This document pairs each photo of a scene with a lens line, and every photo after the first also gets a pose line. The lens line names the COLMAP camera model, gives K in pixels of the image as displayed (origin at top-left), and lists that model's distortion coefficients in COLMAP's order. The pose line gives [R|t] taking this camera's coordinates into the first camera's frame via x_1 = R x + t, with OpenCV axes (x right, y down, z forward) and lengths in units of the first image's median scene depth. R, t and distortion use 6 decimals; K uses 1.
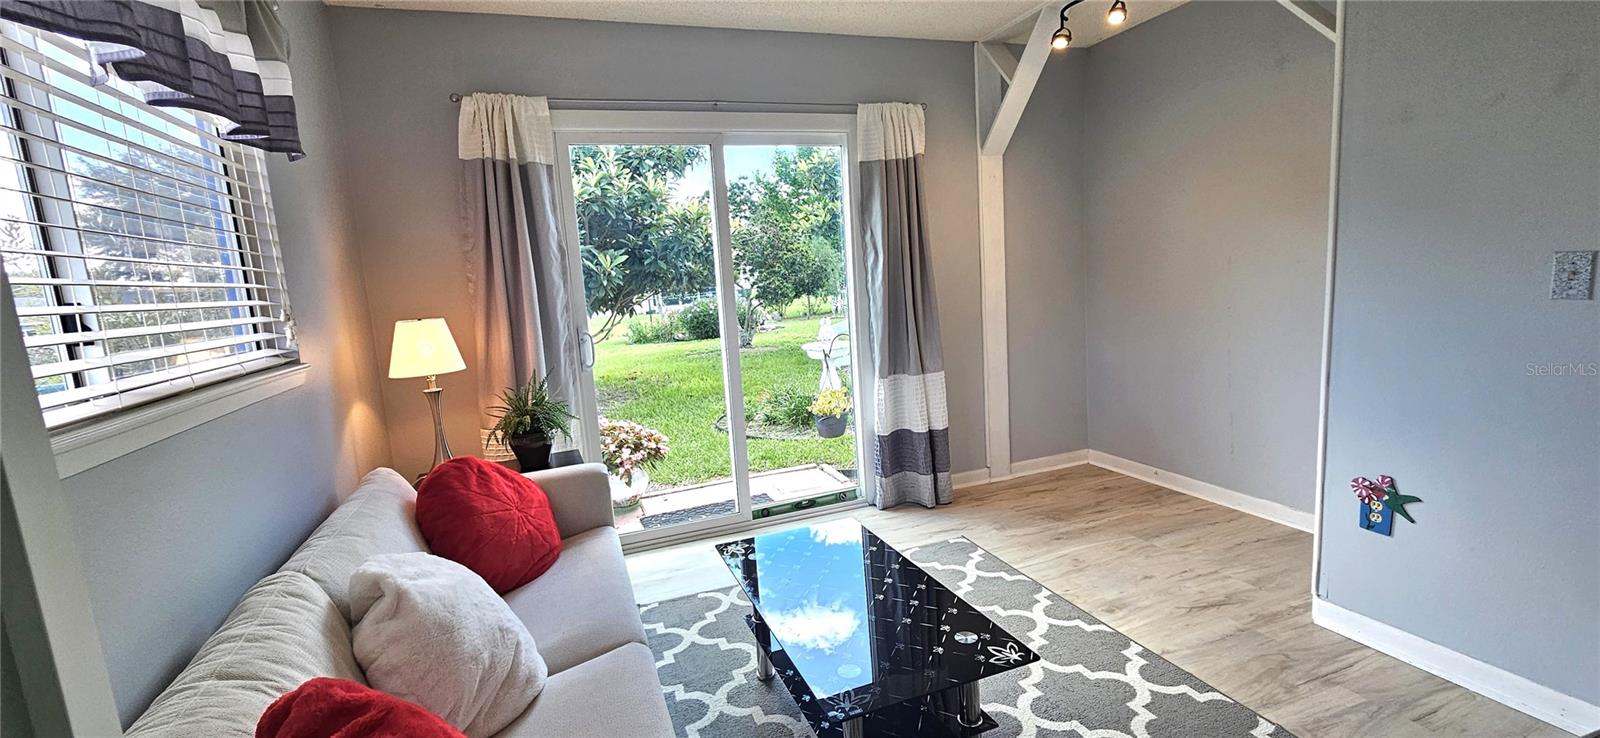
lens RADIAL K [[681.5, 0, 800.0], [0, 681.5, 369.0], [0, 0, 1]] dist [-0.000491, -0.000015]
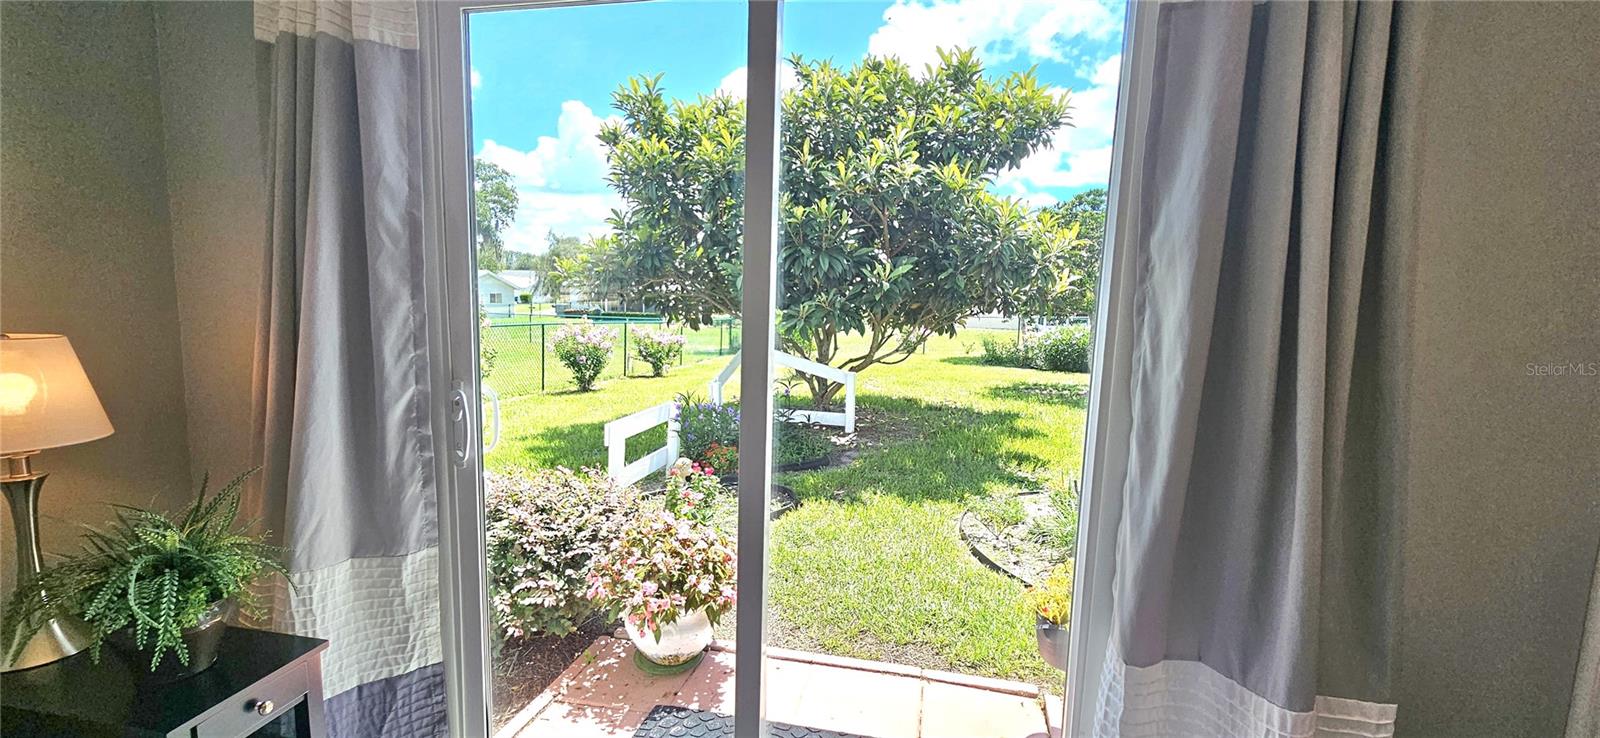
lens RADIAL K [[681.5, 0, 800.0], [0, 681.5, 369.0], [0, 0, 1]] dist [-0.000491, -0.000015]
pose [[0.834375, 0.152009, -0.529822, 0.166557], [-0.162662, 0.986317, 0.026816, -0.133282], [0.526649, 0.063807, 0.847685, 0.752821]]
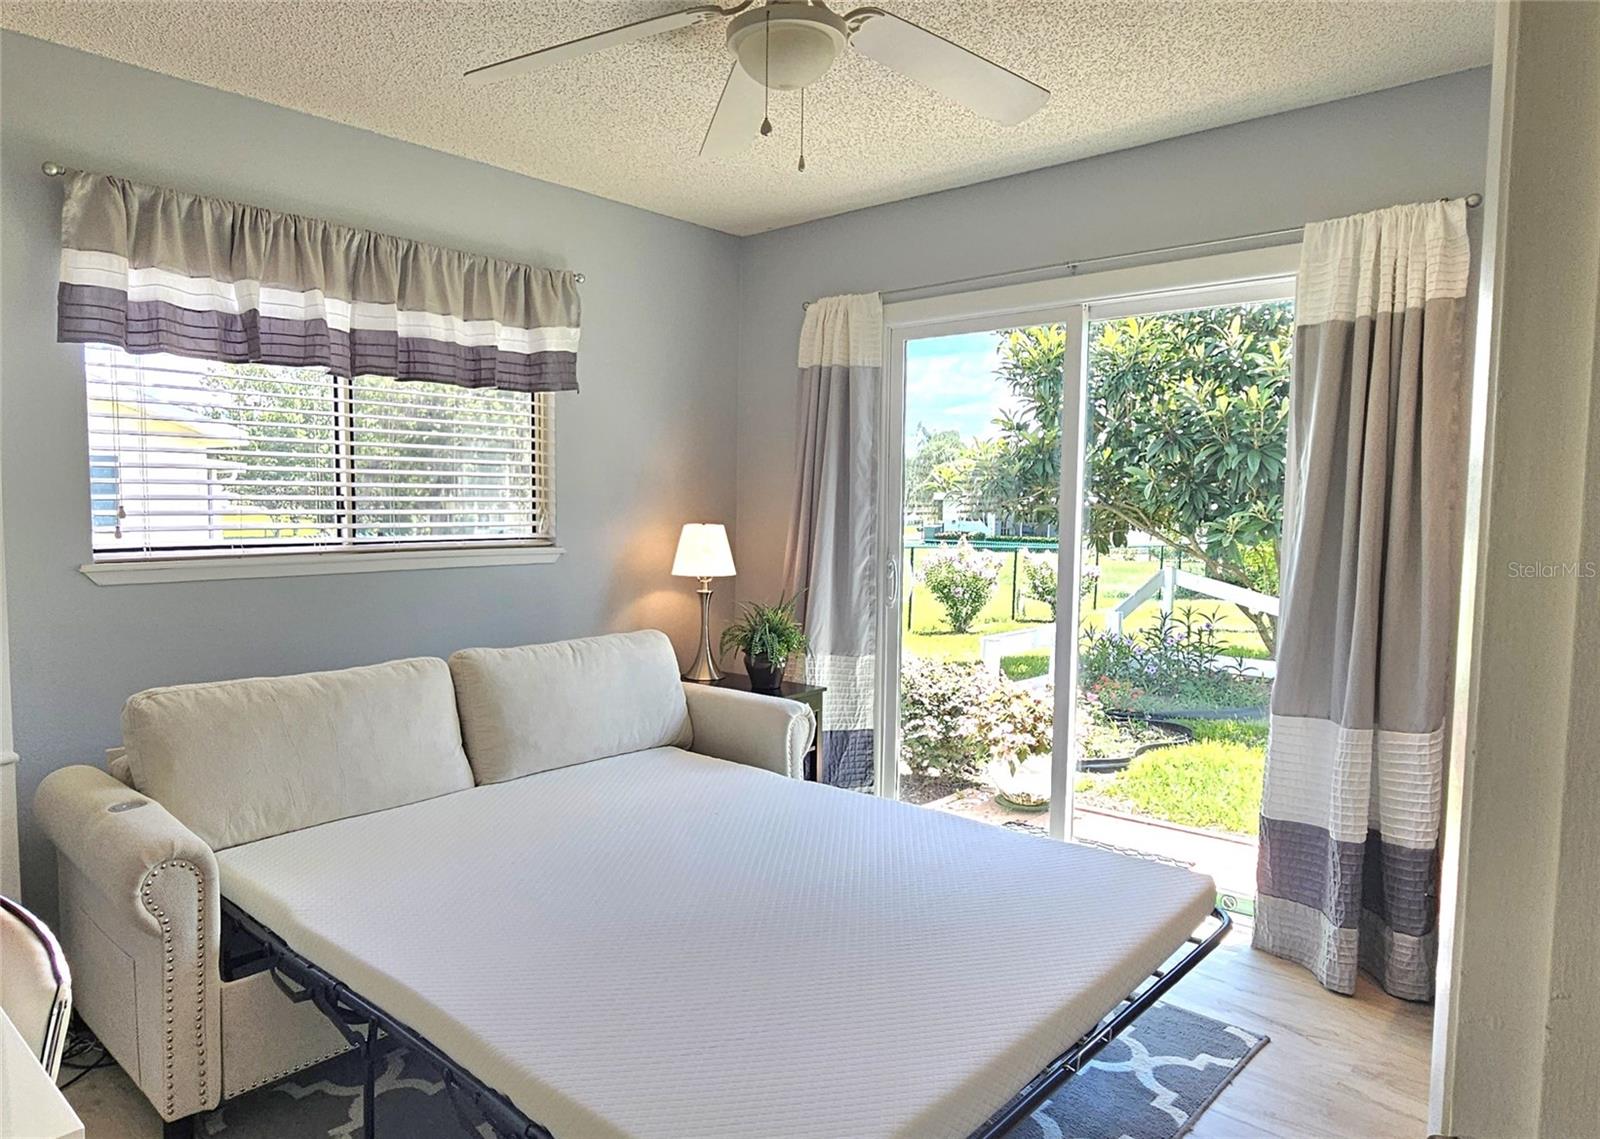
lens RADIAL K [[992.7, 0, 749.8], [0, 992.7, 592.6], [0, 0, 1]] dist [0.003680, 0.000093]
pose [[0.459412, 0.155287, -0.874544, 0.734360], [-0.166744, 0.982172, 0.086804, -0.098477], [0.872432, 0.105946, 0.477115, 0.277797]]
